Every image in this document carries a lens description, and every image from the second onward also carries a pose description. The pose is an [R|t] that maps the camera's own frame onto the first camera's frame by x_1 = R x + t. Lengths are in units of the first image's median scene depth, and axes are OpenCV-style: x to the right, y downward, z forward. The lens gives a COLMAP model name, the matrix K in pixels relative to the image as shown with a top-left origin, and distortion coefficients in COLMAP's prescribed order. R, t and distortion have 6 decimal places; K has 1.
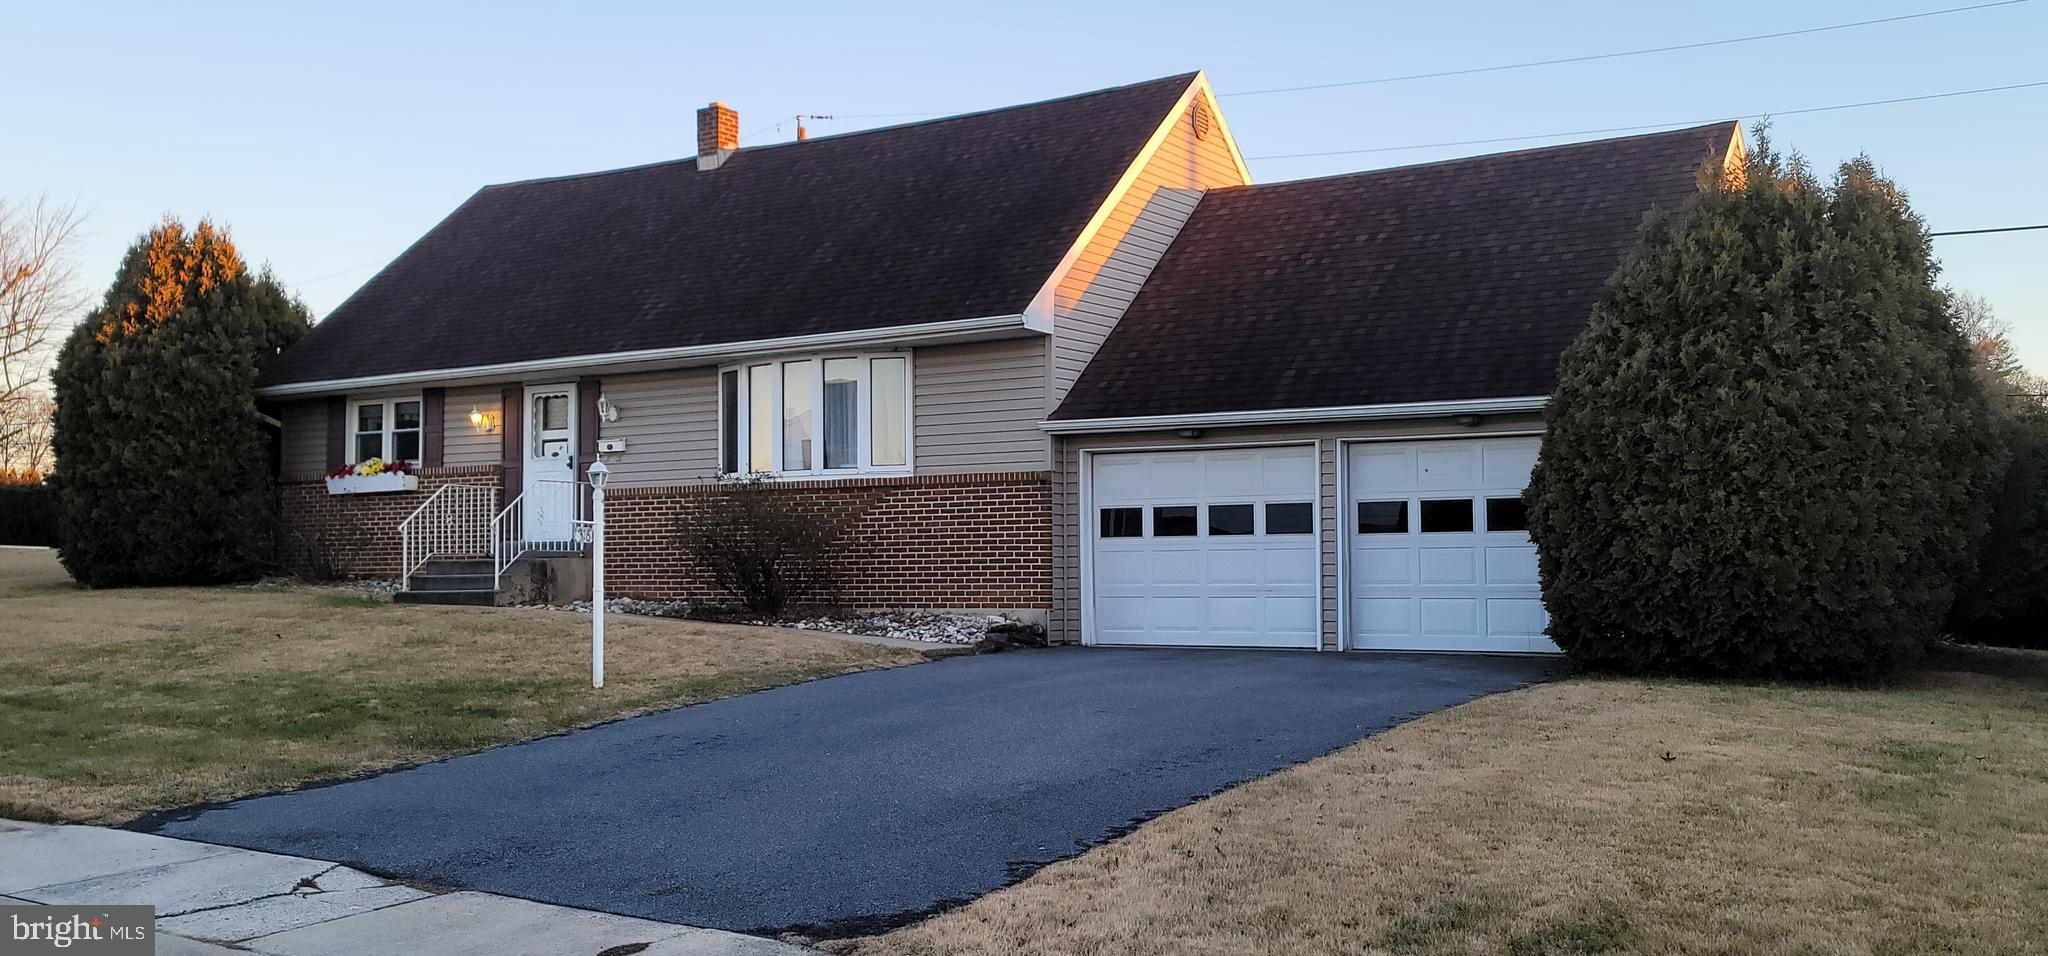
lens RADIAL K [[1740.8, 0, 1026.4], [0, 1740.8, 480.9], [0, 0, 1]] dist [0.078768, 0.007161]
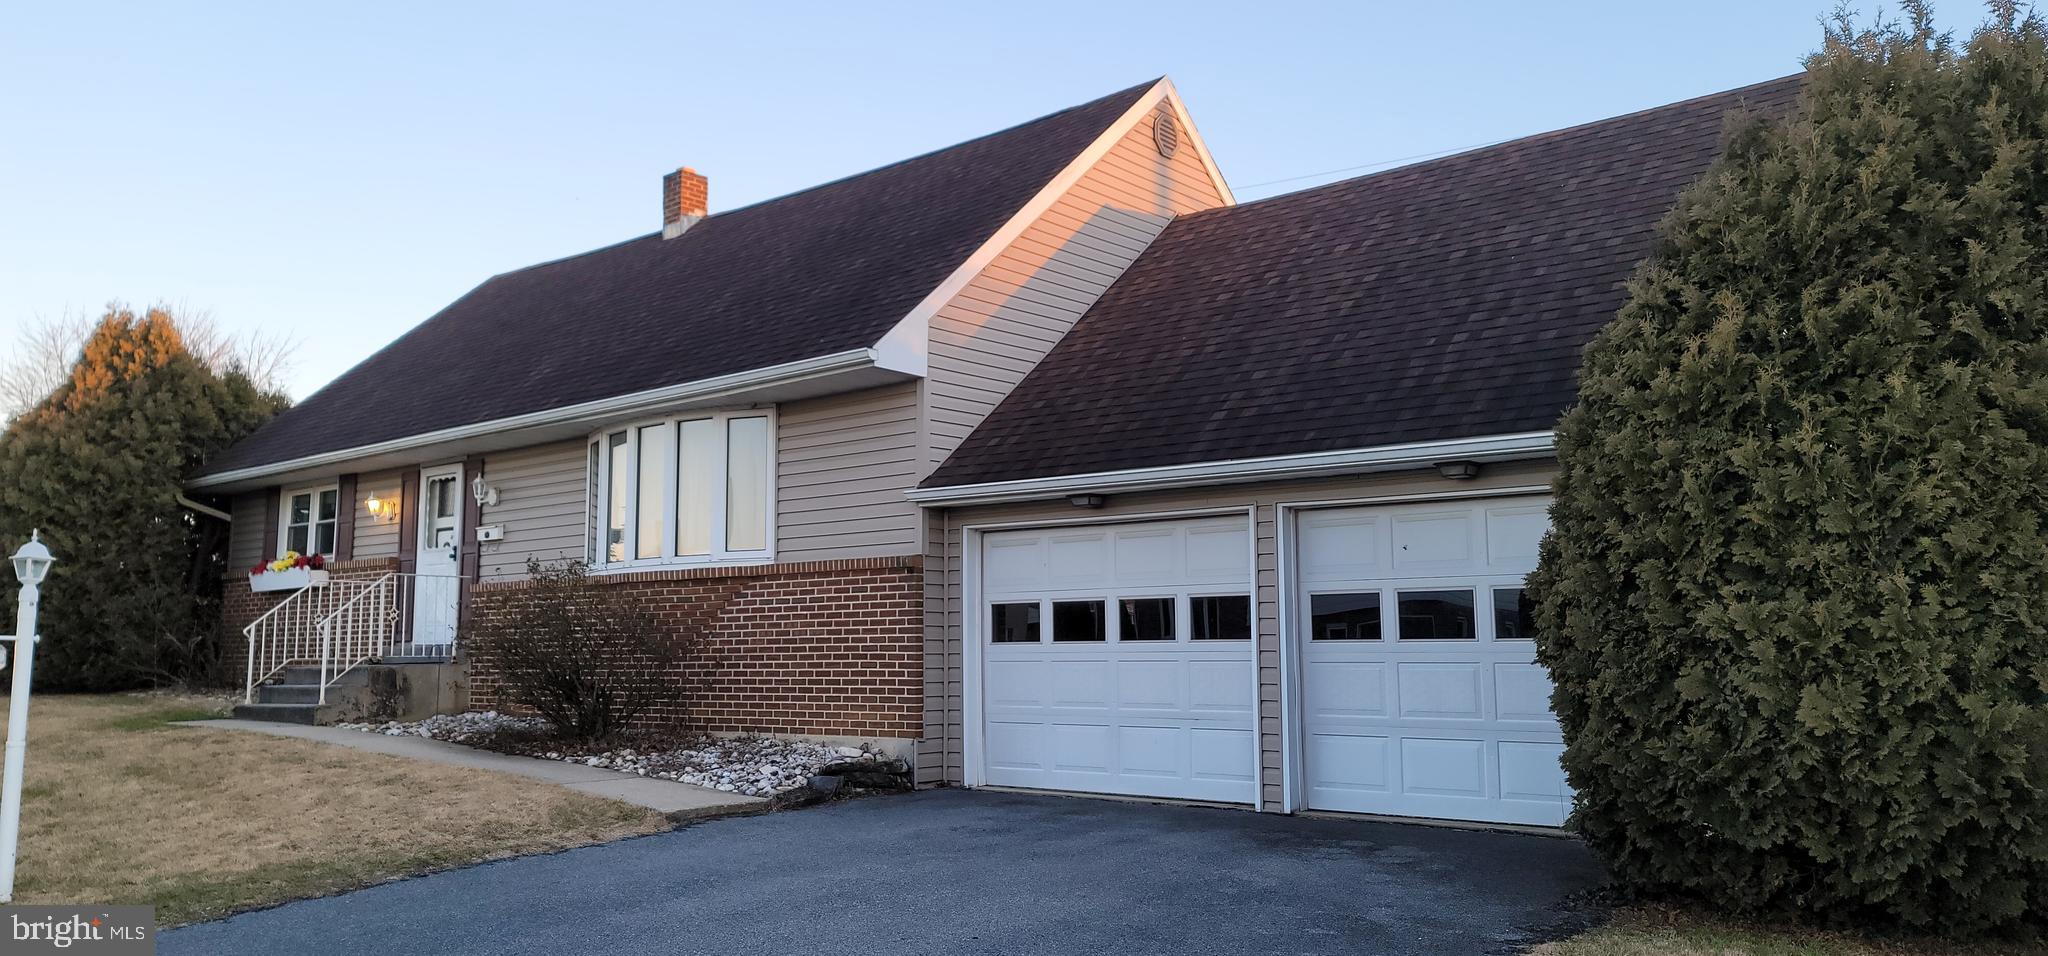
lens RADIAL K [[1450.9, 0, 1025.4], [0, 1450.9, 481.7], [0, 0, 1]] dist [0.062827, -0.000611]
pose [[0.992908, -0.014748, -0.117971, 0.131288], [0.007265, 0.997948, -0.063612, 0.002968], [0.118667, 0.062304, 0.990977, 0.366402]]
